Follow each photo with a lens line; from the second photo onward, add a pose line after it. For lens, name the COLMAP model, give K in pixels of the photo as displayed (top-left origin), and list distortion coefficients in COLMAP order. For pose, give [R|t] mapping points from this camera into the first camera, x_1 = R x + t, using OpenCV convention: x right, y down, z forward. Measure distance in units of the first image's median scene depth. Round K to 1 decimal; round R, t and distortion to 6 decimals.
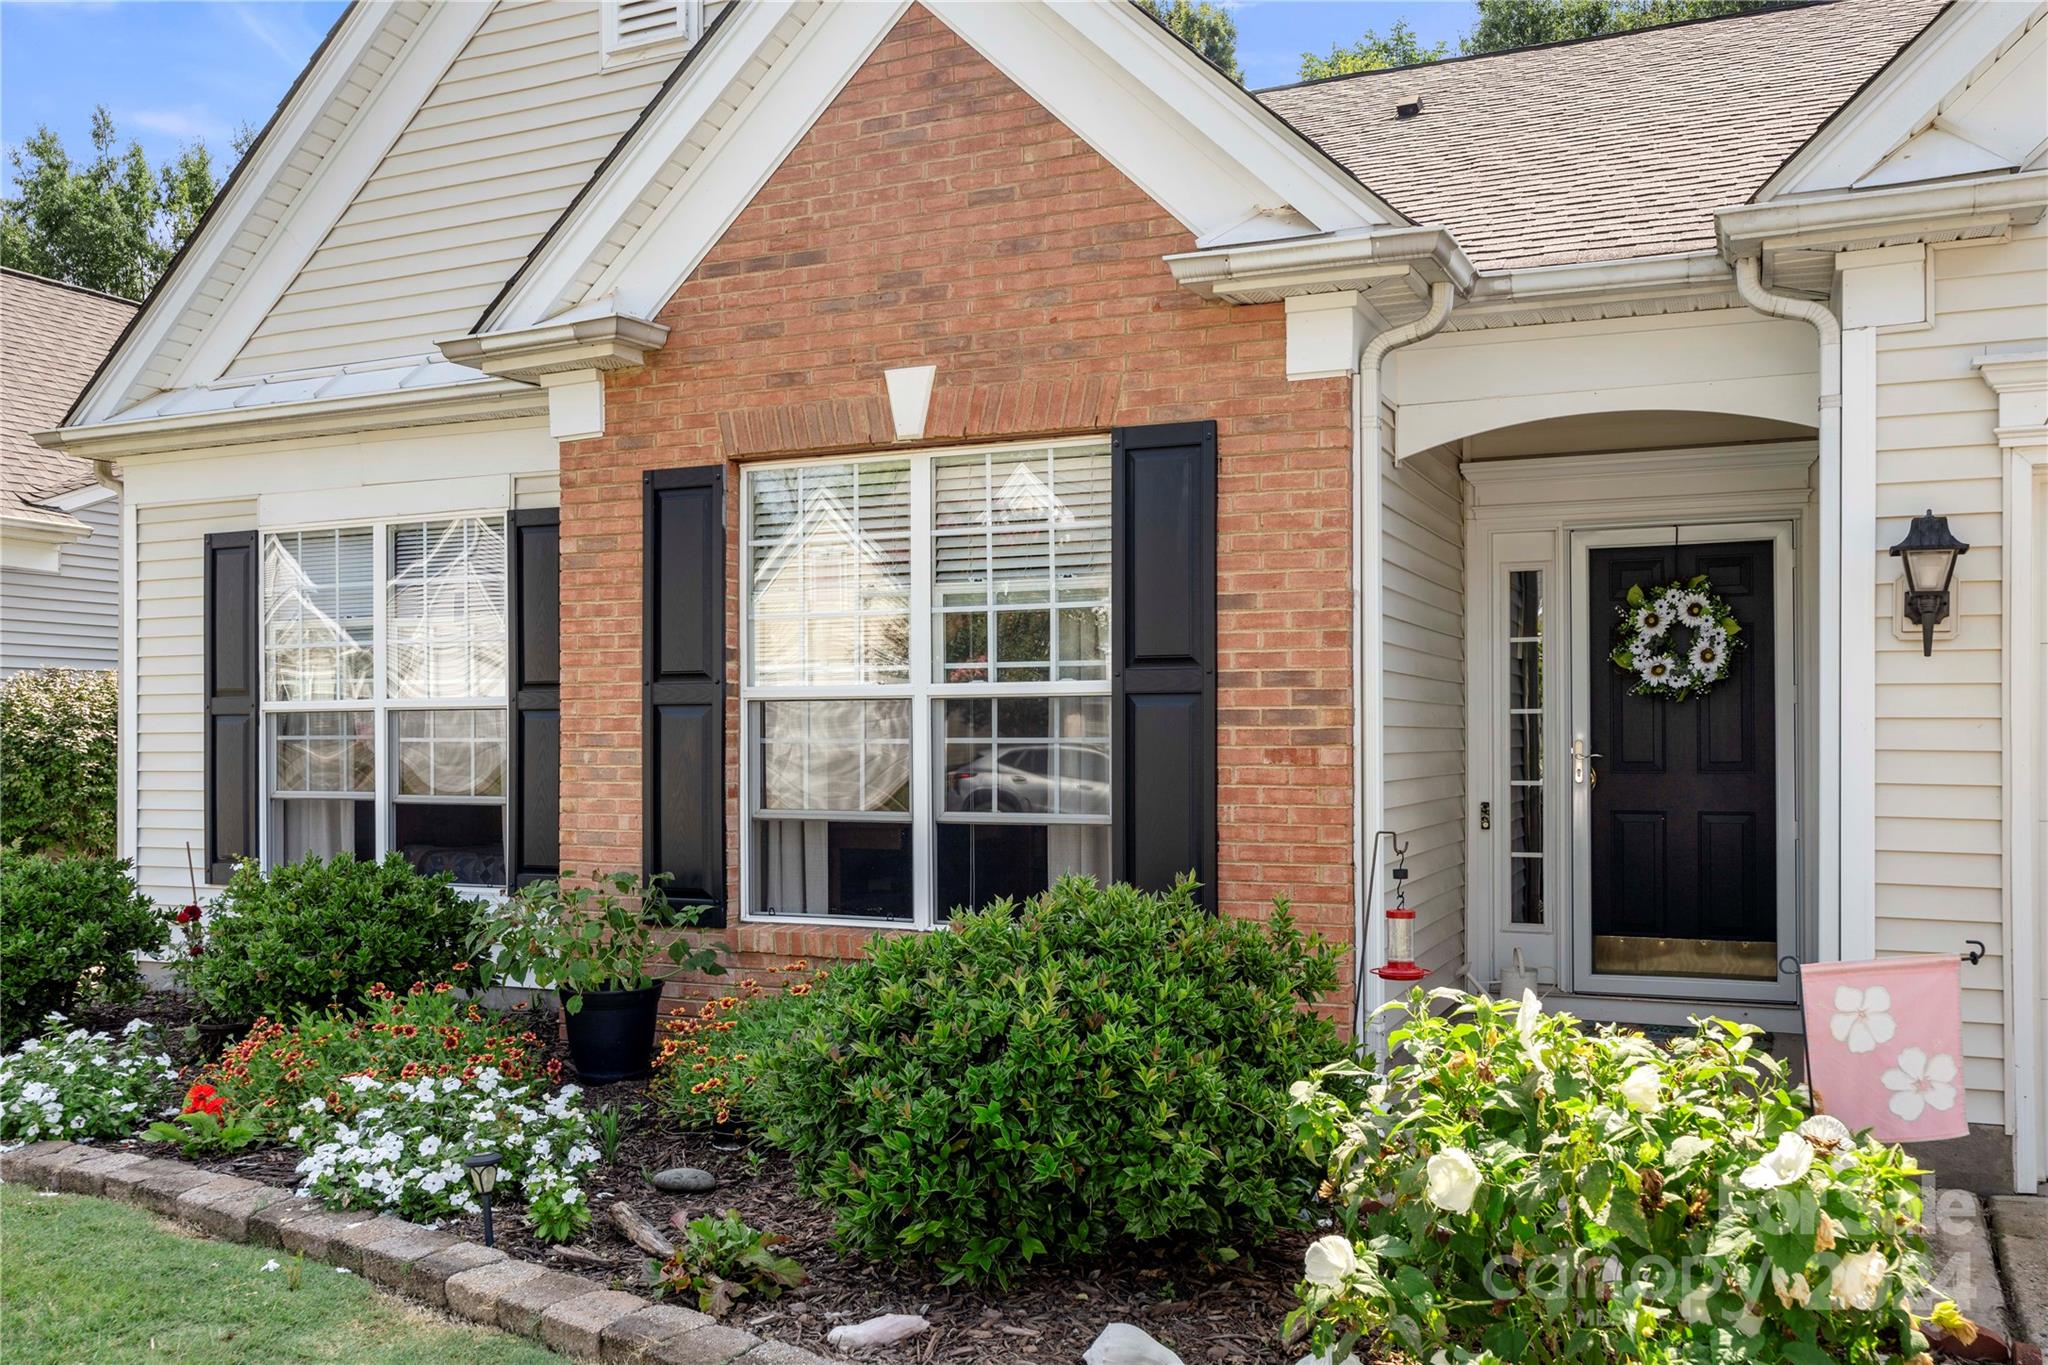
lens RADIAL K [[1715.2, 0, 1029.4], [0, 1715.2, 728.1], [0, 0, 1]] dist [-0.013433, 0.002468]
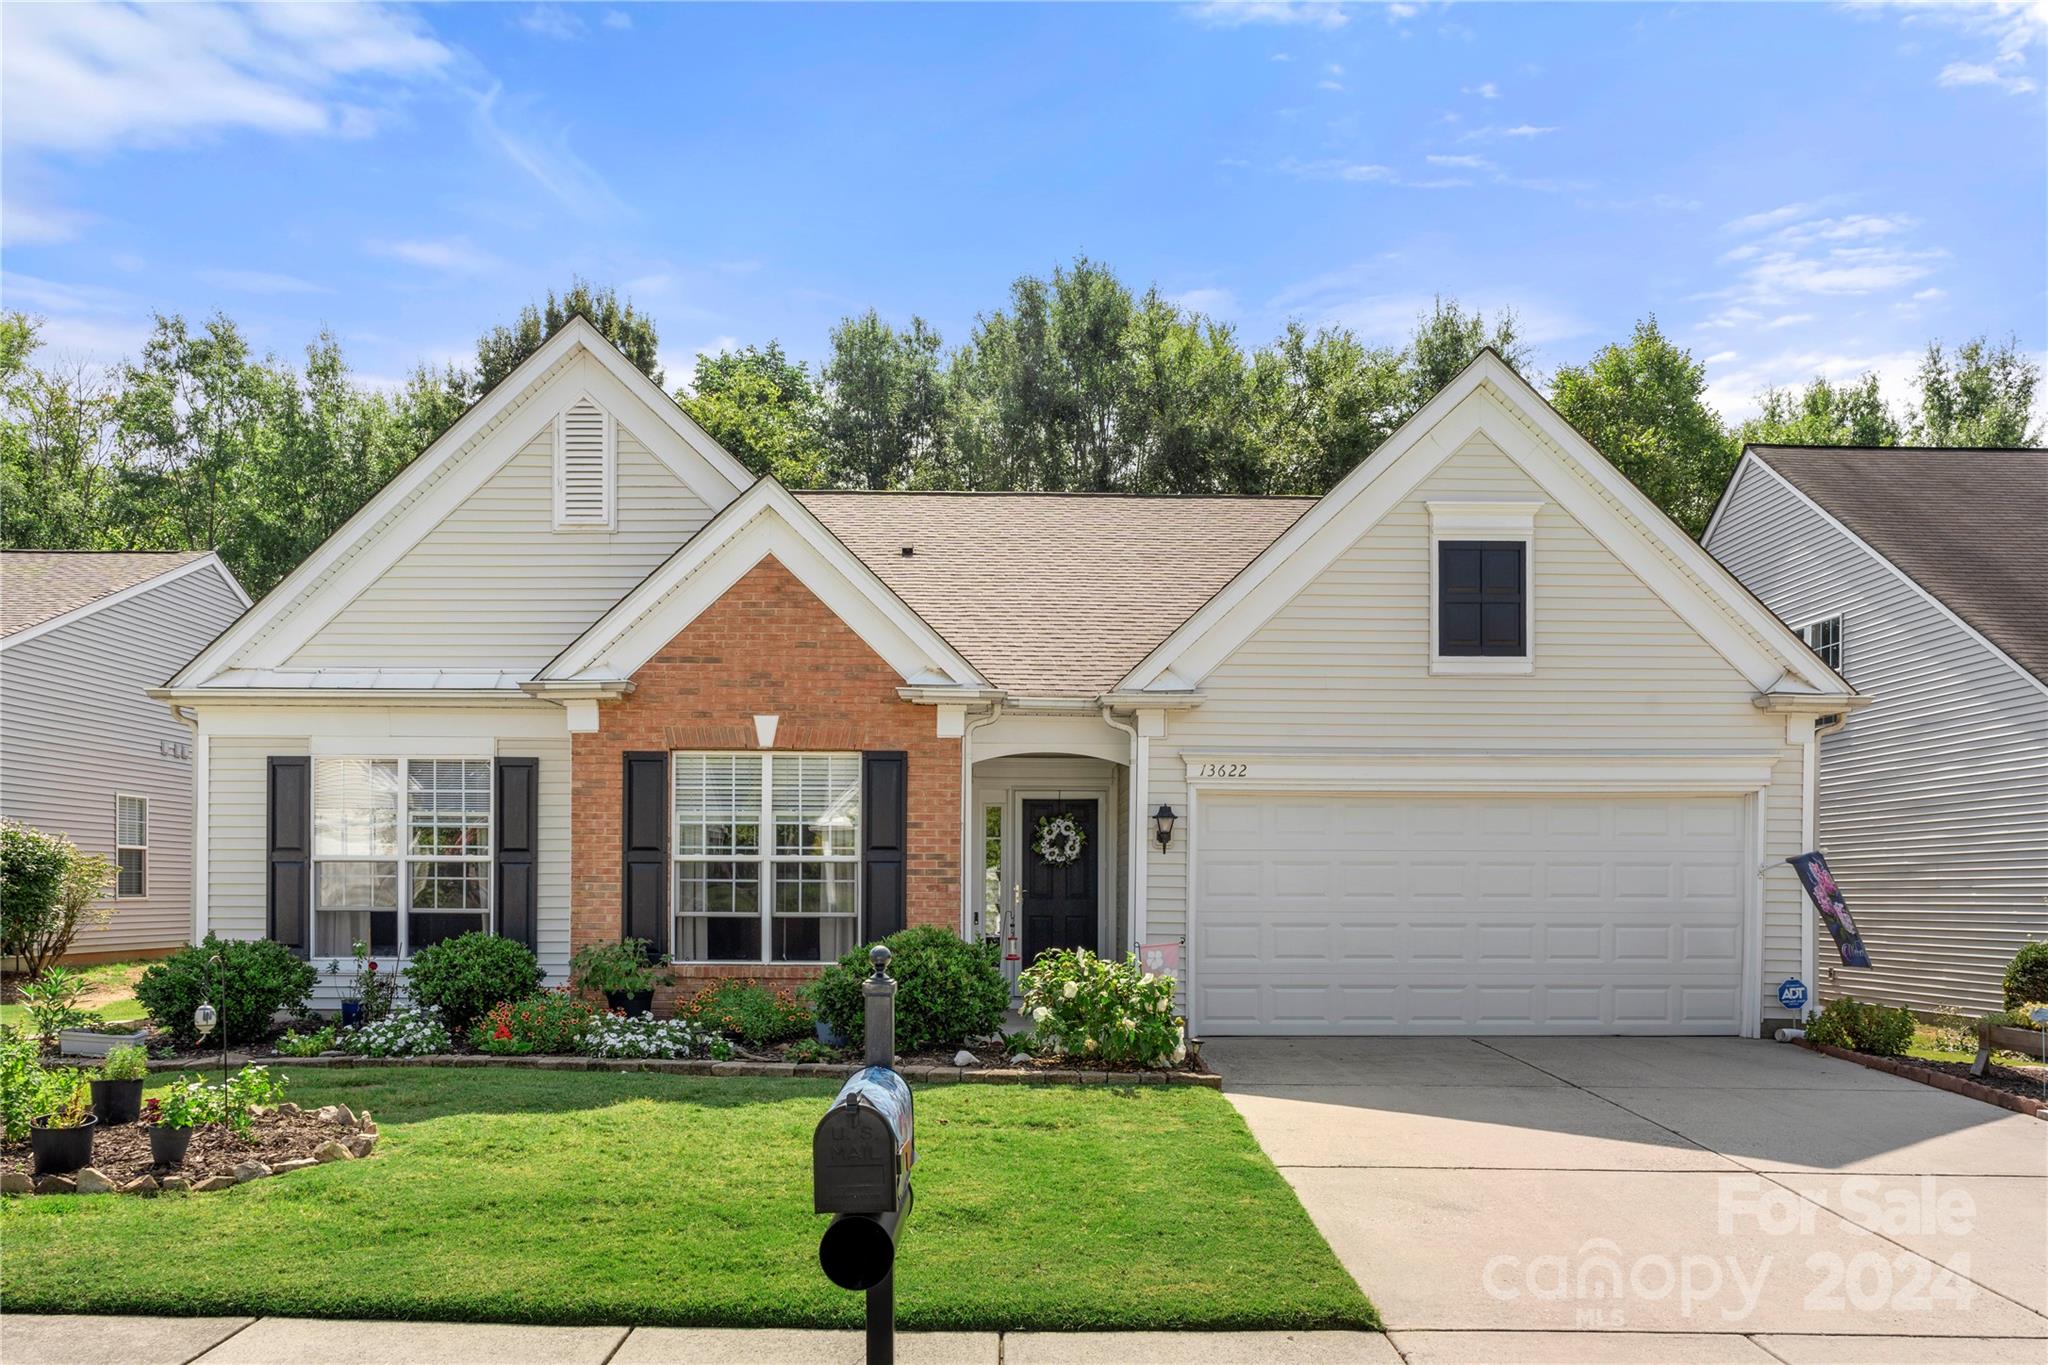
lens RADIAL K [[1555.4, 0, 1028.0], [0, 1555.4, 899.7], [0, 0, 1]] dist [-0.004825, -0.005034]
pose [[0.907808, 0.005727, 0.419347, -0.608548], [-0.010738, 0.999896, 0.009590, 0.009282], [-0.419249, -0.013209, 0.907775, -1.000794]]
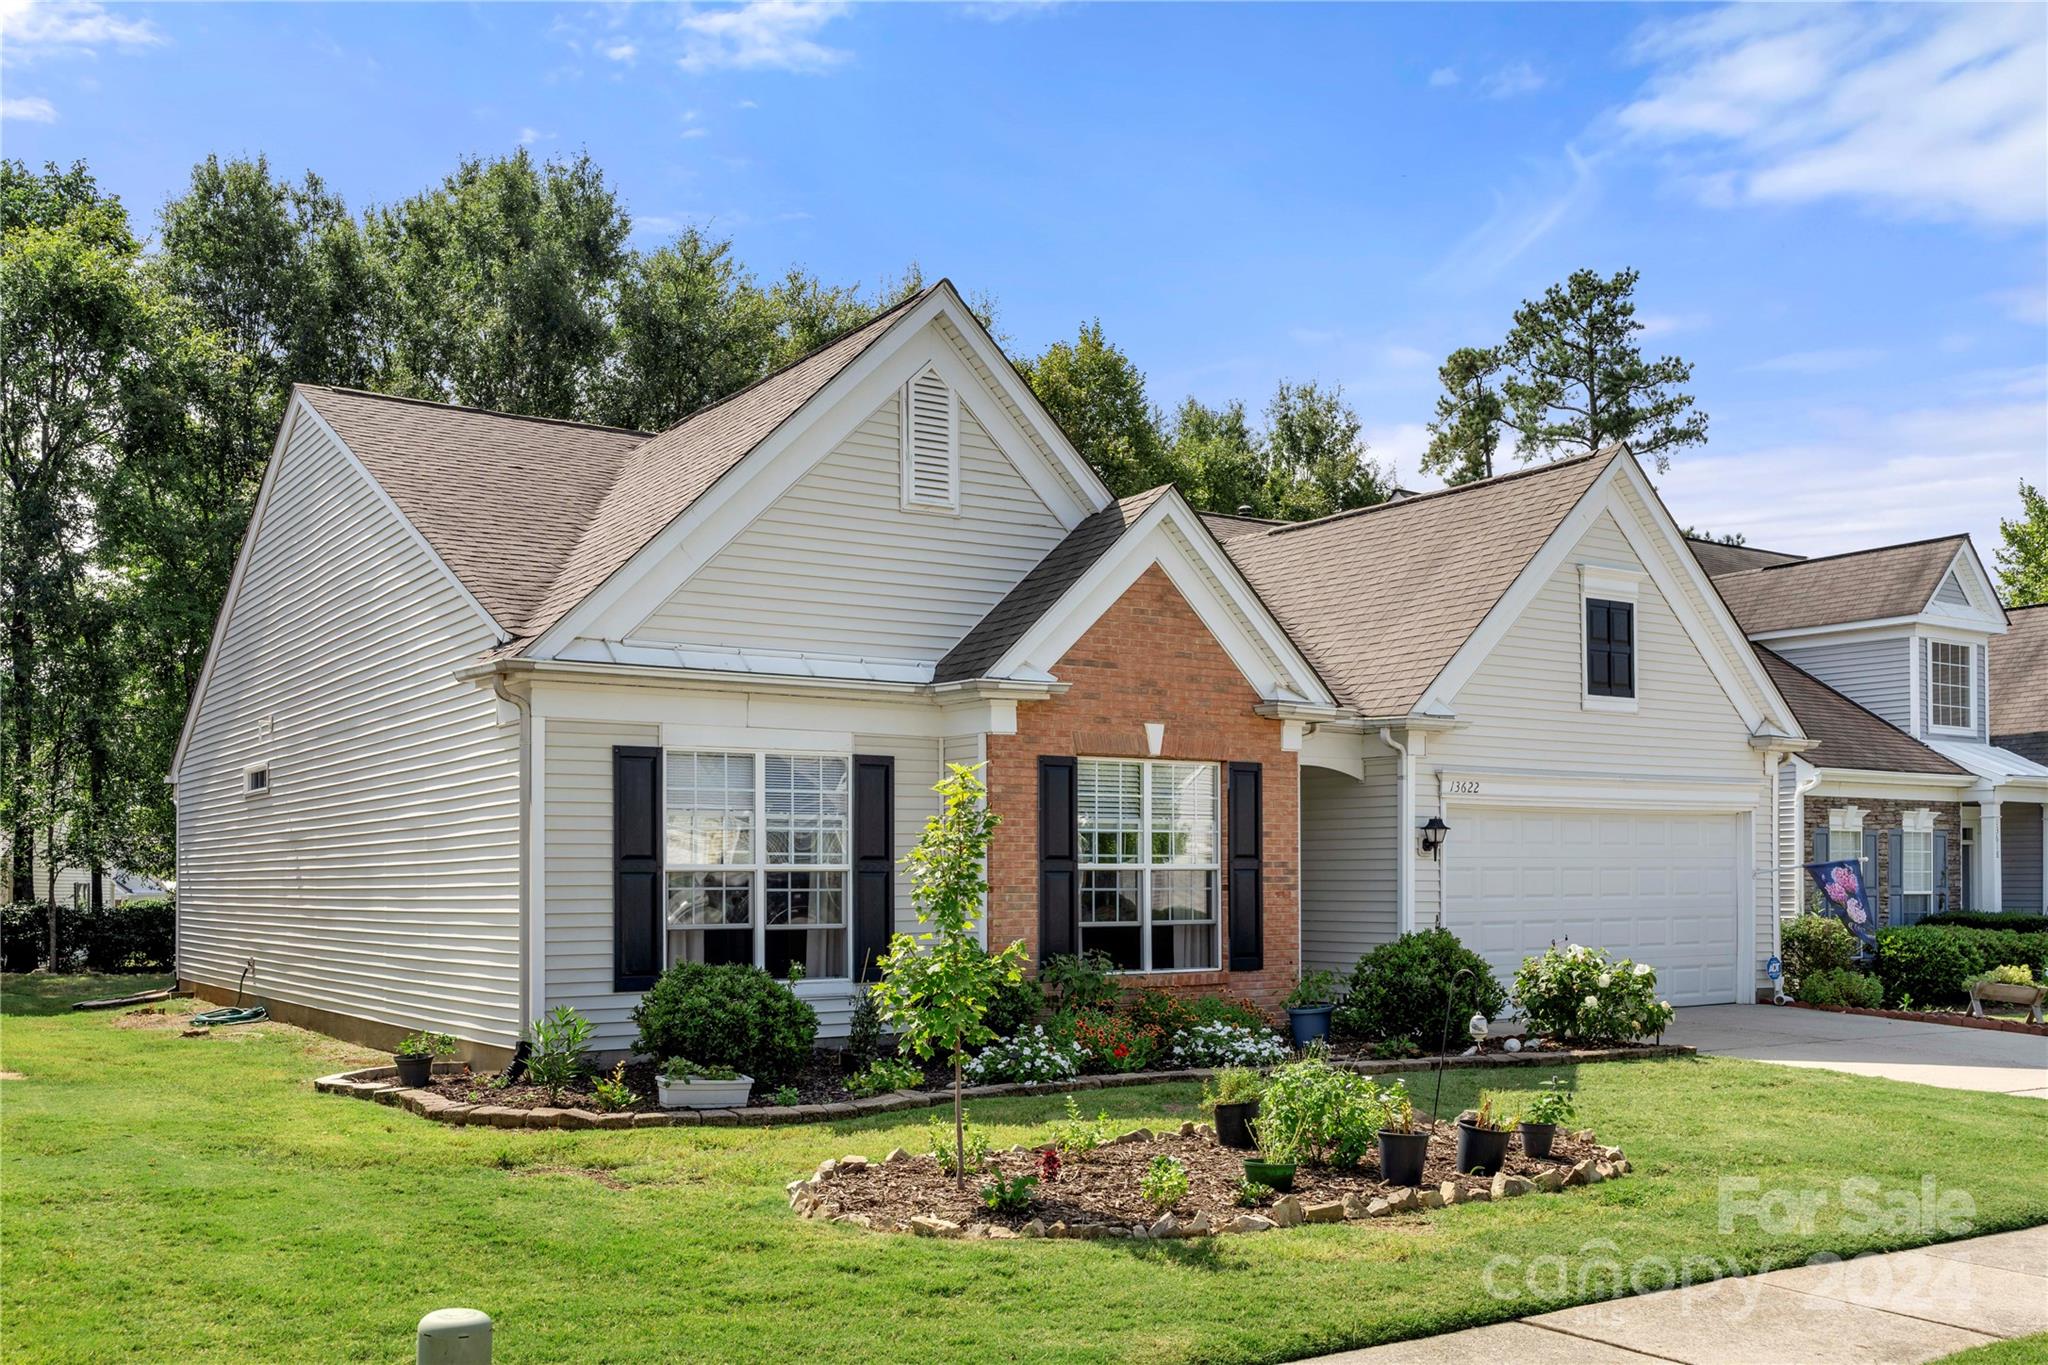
lens RADIAL K [[1871.9, 0, 1021.0], [0, 1871.9, 876.1], [0, 0, 1]] dist [0.002300, -0.001301]
pose [[0.521456, 0.005388, 0.853261, -2.238995], [-0.000452, 0.999982, -0.006038, 0.005347], [-0.853278, 0.002763, 0.521449, -0.133872]]
